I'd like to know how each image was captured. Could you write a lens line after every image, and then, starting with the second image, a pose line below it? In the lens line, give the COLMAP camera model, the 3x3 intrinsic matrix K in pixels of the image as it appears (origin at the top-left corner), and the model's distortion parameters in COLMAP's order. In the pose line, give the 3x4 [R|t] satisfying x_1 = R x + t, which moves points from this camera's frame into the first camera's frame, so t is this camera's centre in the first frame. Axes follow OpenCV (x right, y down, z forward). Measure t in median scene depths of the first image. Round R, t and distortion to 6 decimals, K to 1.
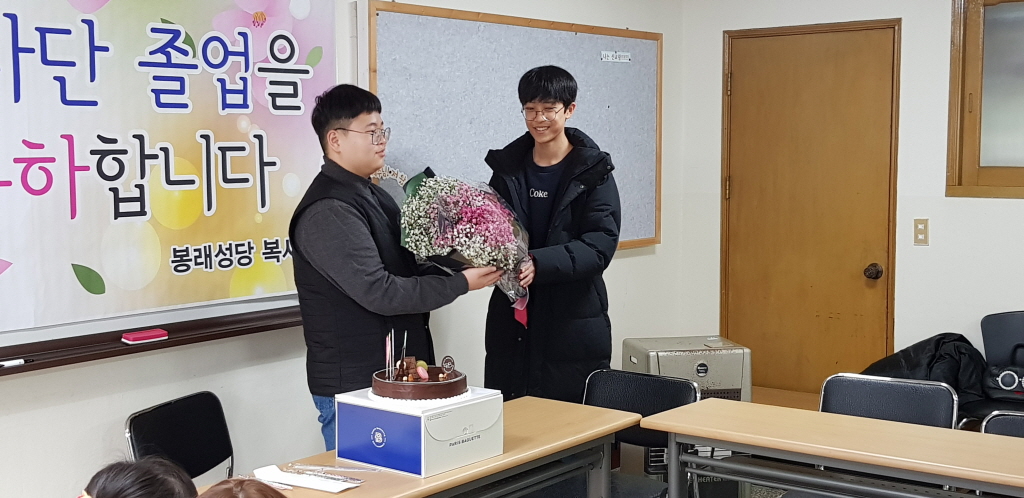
lens RADIAL K [[1261.6, 0, 512.0], [0, 1261.6, 249.0], [0, 0, 1]] dist [0.073168, -0.353837]
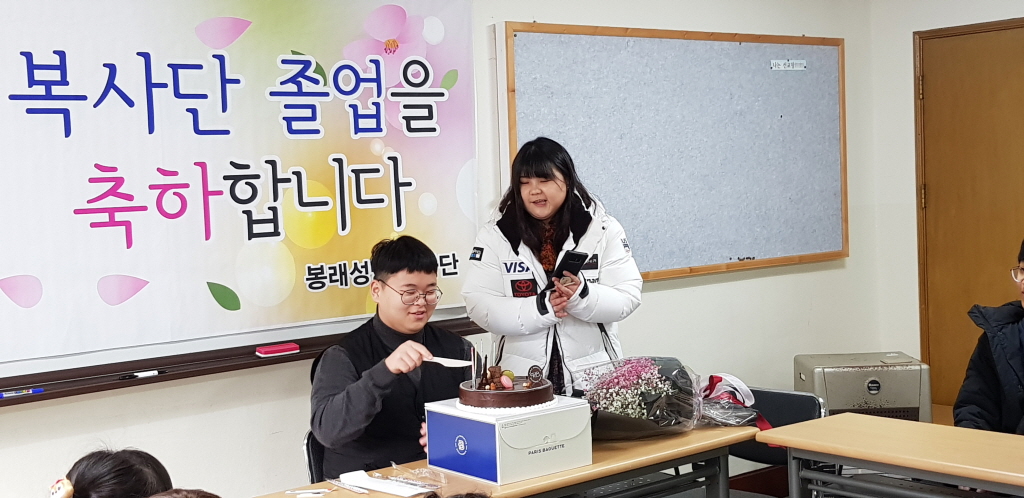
lens RADIAL K [[1261.6, 0, 512.0], [0, 1261.6, 249.0], [0, 0, 1]] dist [0.073168, -0.353837]
pose [[0.973493, -0.023281, -0.227529, 0.134771], [0.018125, 0.999530, -0.024722, 0.013549], [0.227997, 0.019943, 0.973457, 0.011582]]
